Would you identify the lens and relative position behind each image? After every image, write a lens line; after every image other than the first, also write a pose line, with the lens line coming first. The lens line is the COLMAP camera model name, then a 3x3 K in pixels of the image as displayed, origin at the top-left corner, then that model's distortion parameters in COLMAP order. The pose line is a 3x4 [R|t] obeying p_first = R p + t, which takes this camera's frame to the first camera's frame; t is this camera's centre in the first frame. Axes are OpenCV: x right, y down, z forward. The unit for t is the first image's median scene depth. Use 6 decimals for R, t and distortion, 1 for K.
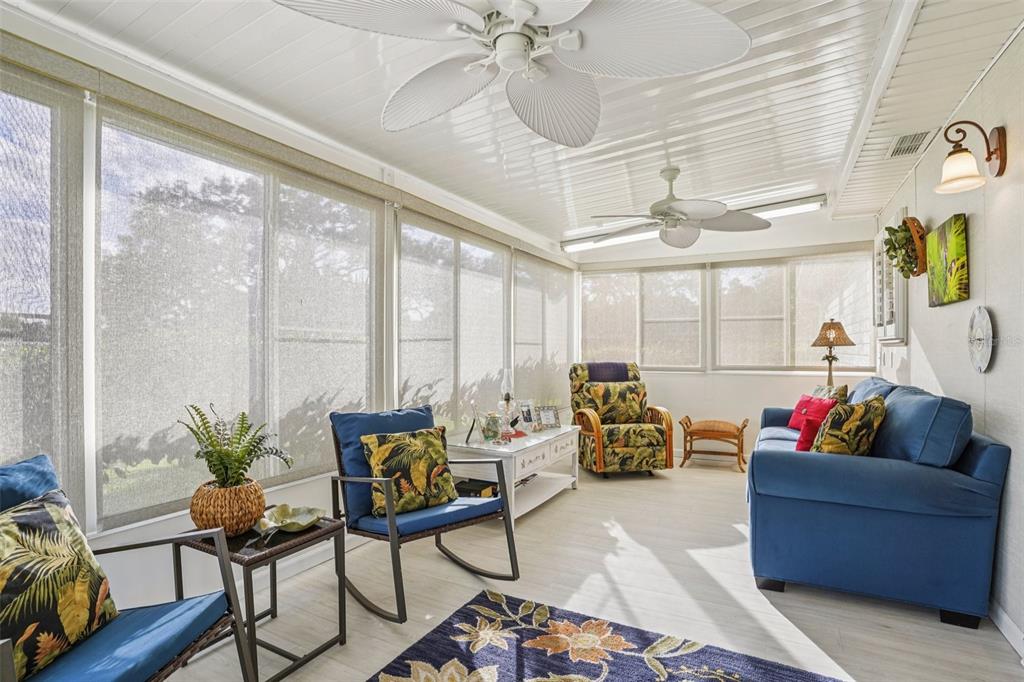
lens RADIAL K [[507.0, 0, 510.1], [0, 507.0, 347.8], [0, 0, 1]] dist [-0.082190, 0.036495]
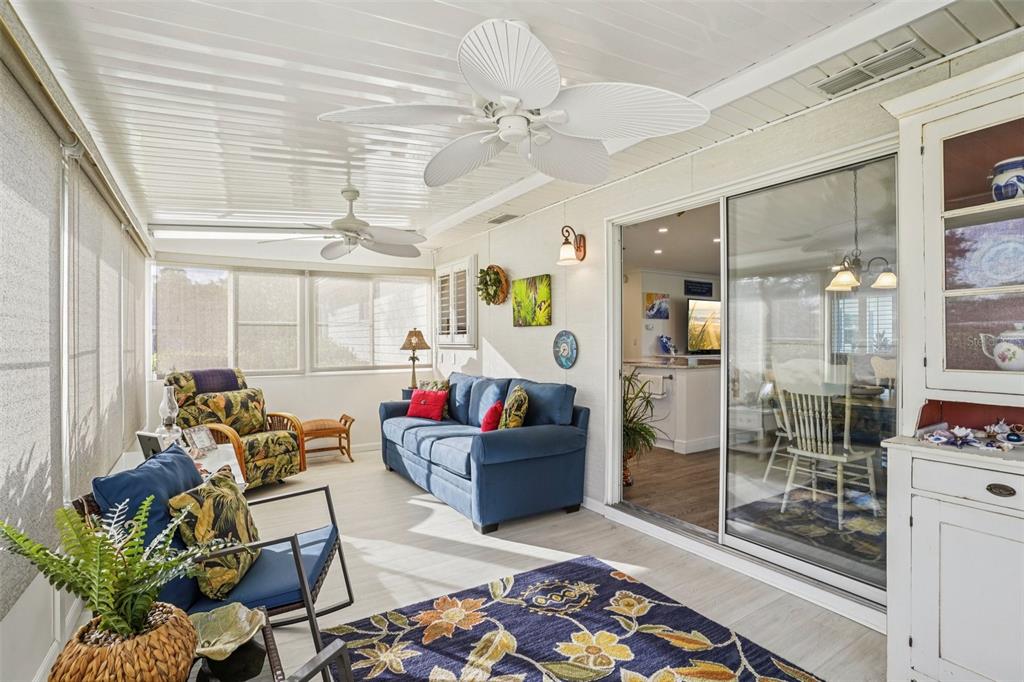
lens RADIAL K [[499.5, 0, 514.2], [0, 499.5, 339.0], [0, 0, 1]] dist [-0.079073, 0.036770]
pose [[0.494280, 0.002095, 0.869300, -0.352197], [0.002189, 0.999991, -0.003655, -0.025364], [-0.869300, 0.003709, 0.494271, 0.134935]]
